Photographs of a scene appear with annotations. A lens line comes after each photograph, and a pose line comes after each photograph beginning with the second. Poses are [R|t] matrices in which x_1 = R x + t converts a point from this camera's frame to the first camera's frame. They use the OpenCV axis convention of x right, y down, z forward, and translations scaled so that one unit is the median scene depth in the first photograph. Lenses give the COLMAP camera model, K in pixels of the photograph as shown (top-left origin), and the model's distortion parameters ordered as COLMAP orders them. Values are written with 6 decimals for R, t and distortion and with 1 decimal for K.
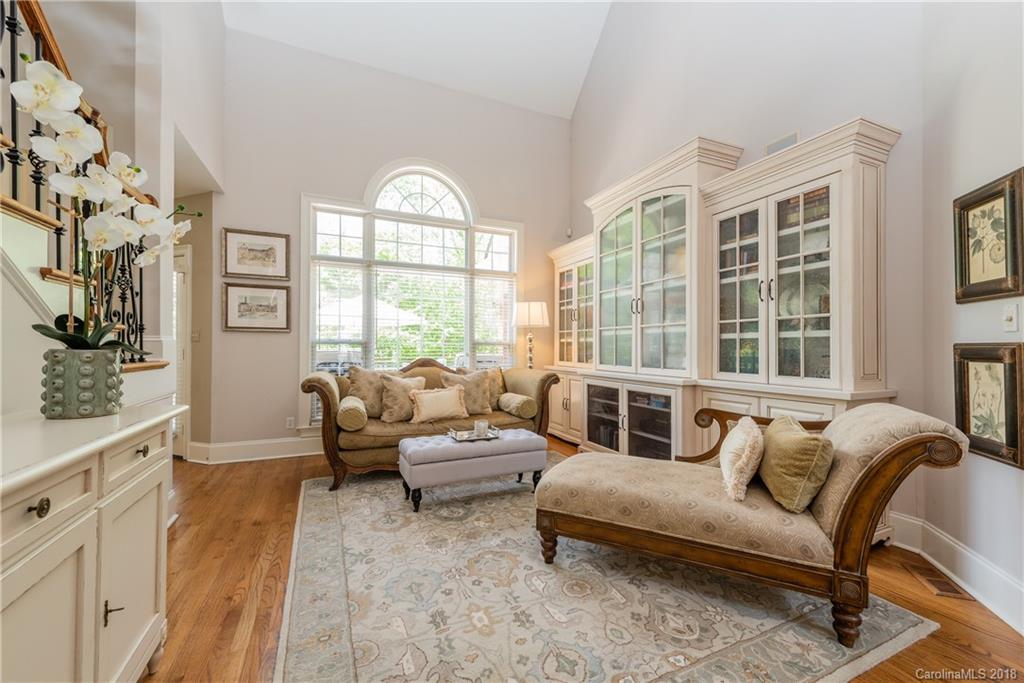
lens RADIAL K [[403.4, 0, 511.1], [0, 403.4, 344.6], [0, 0, 1]] dist [0.008669, -0.002380]
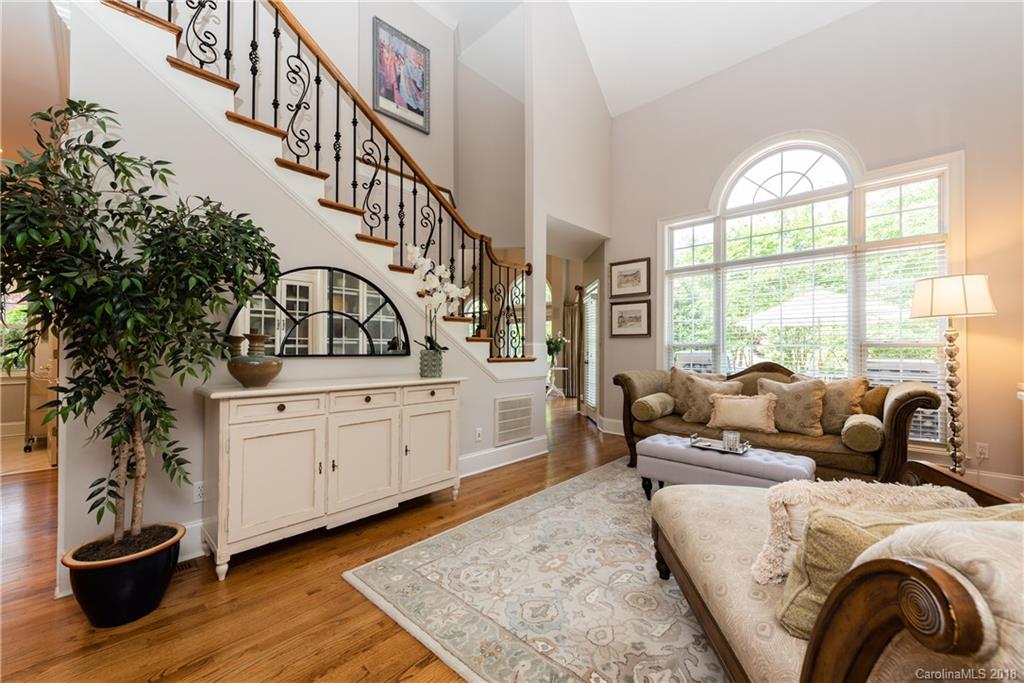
lens RADIAL K [[403.4, 0, 514.5], [0, 403.4, 344.9], [0, 0, 1]] dist [0.008669, -0.002380]
pose [[0.388257, -0.010950, -0.921486, 0.445436], [0.002238, 0.999938, -0.010939, 0.004357], [0.921549, 0.002185, 0.388257, 0.168511]]
